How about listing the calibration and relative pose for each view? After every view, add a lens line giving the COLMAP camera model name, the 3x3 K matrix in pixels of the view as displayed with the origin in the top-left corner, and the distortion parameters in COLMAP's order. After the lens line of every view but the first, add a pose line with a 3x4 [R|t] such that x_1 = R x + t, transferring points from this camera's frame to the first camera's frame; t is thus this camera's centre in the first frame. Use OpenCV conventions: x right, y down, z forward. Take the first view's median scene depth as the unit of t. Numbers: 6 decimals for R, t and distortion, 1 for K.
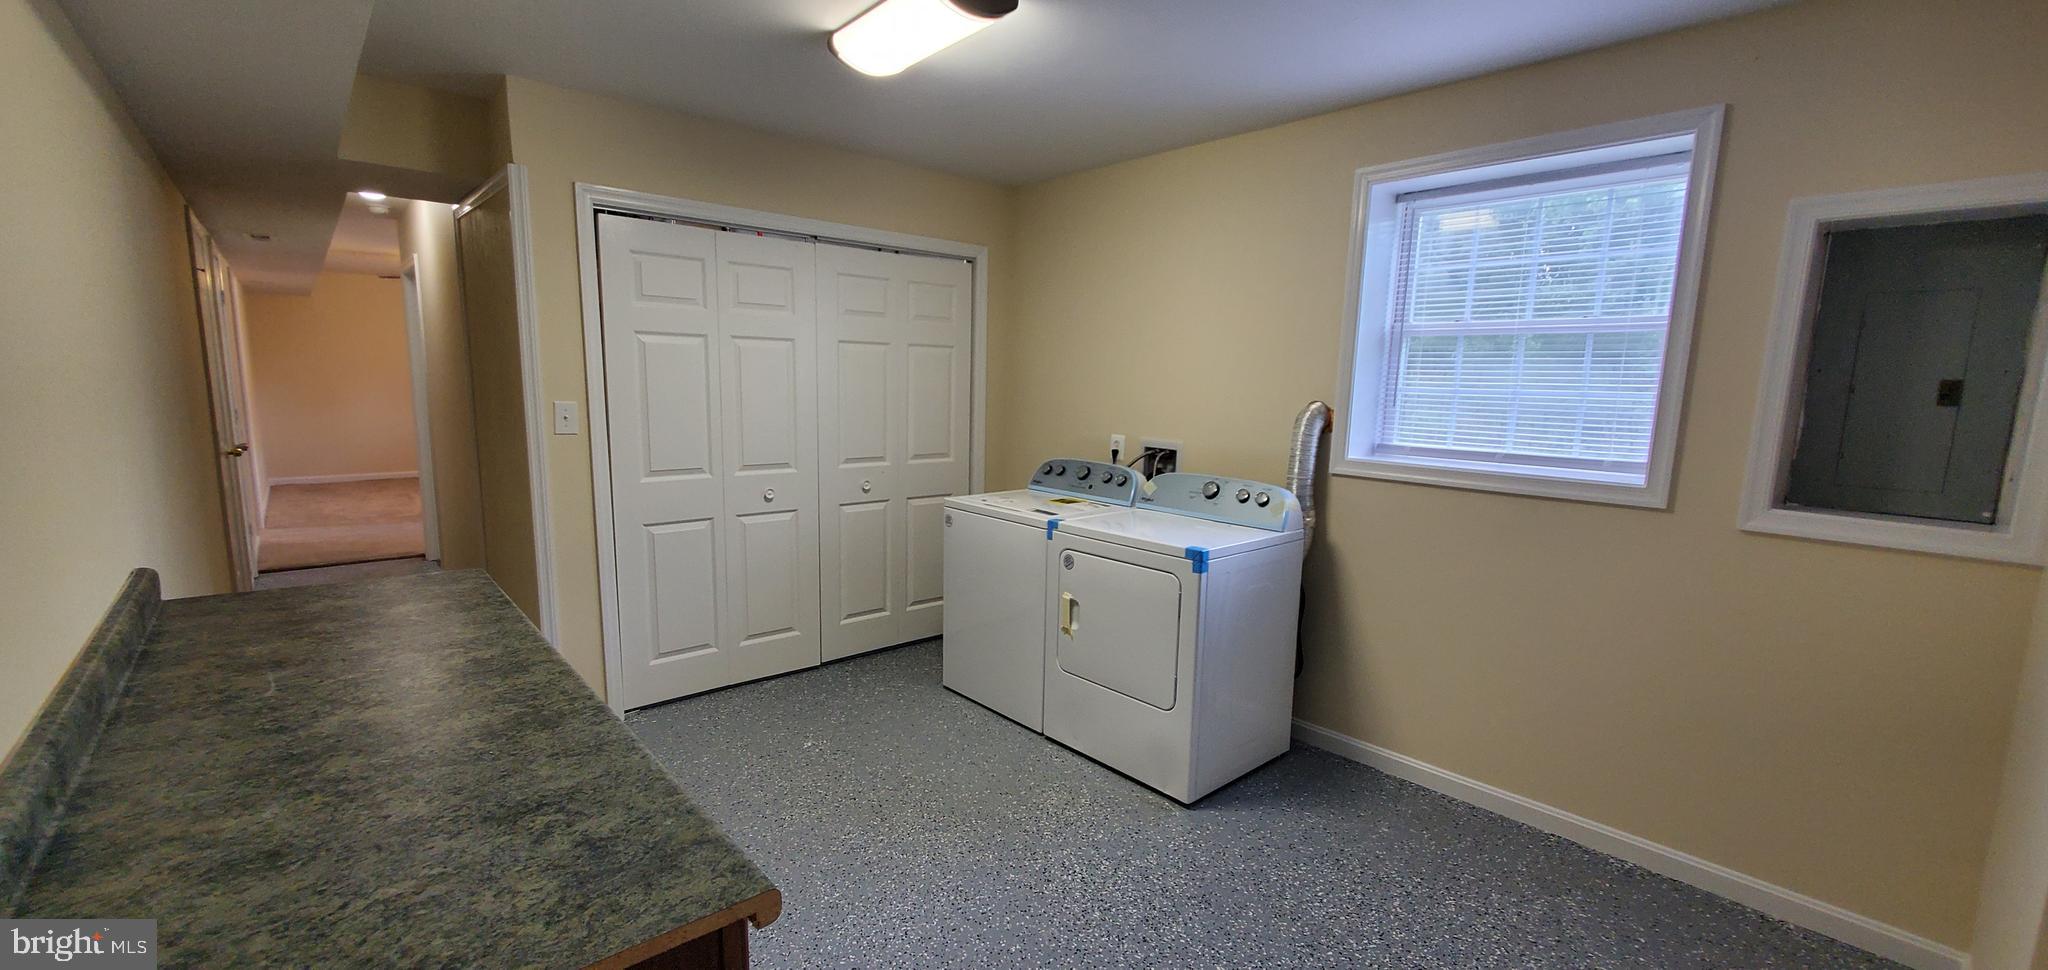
lens RADIAL K [[817.7, 0, 1035.9], [0, 817.7, 492.1], [0, 0, 1]] dist [0.000348, -0.000481]
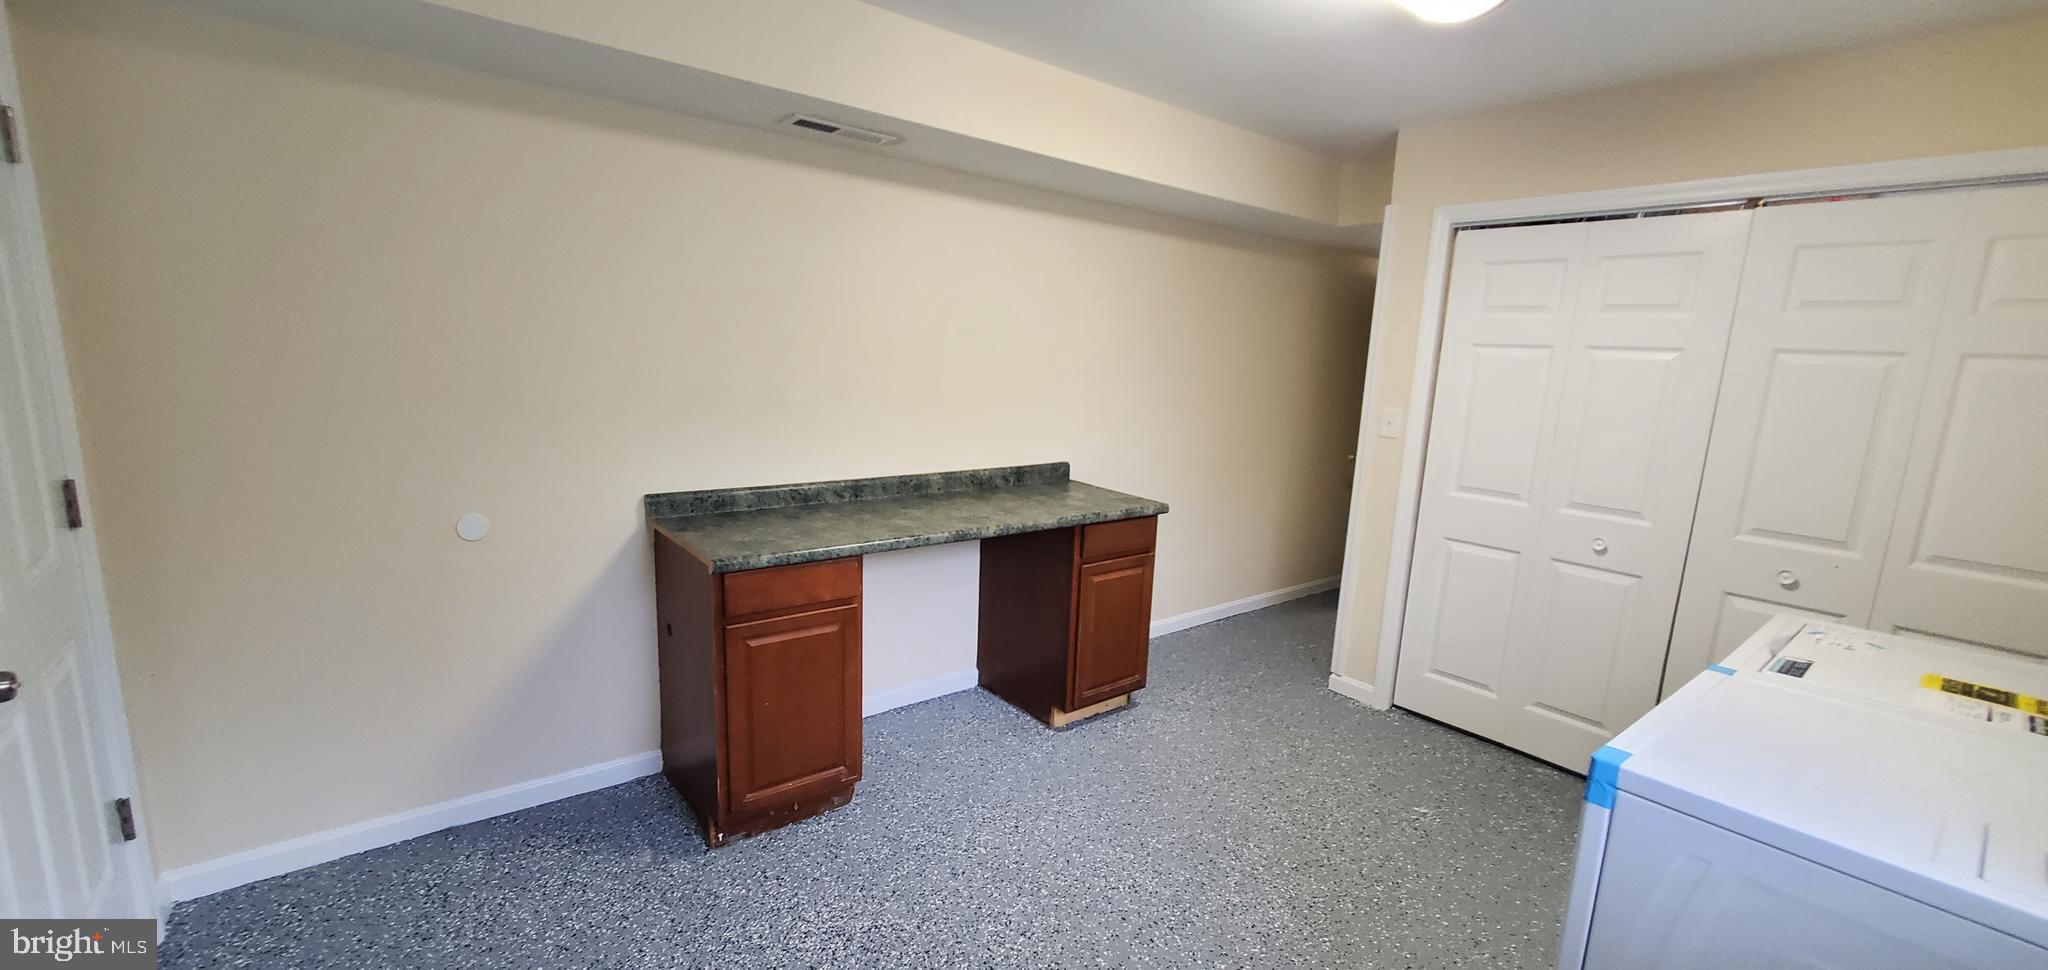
lens RADIAL K [[817.7, 0, 1036.1], [0, 817.7, 493.6], [0, 0, 1]] dist [0.000348, -0.000481]
pose [[-0.041468, 0.143665, -0.988757, 0.477031], [-0.193469, 0.969724, 0.149013, -0.058389], [0.980230, 0.197473, -0.012418, 0.469574]]
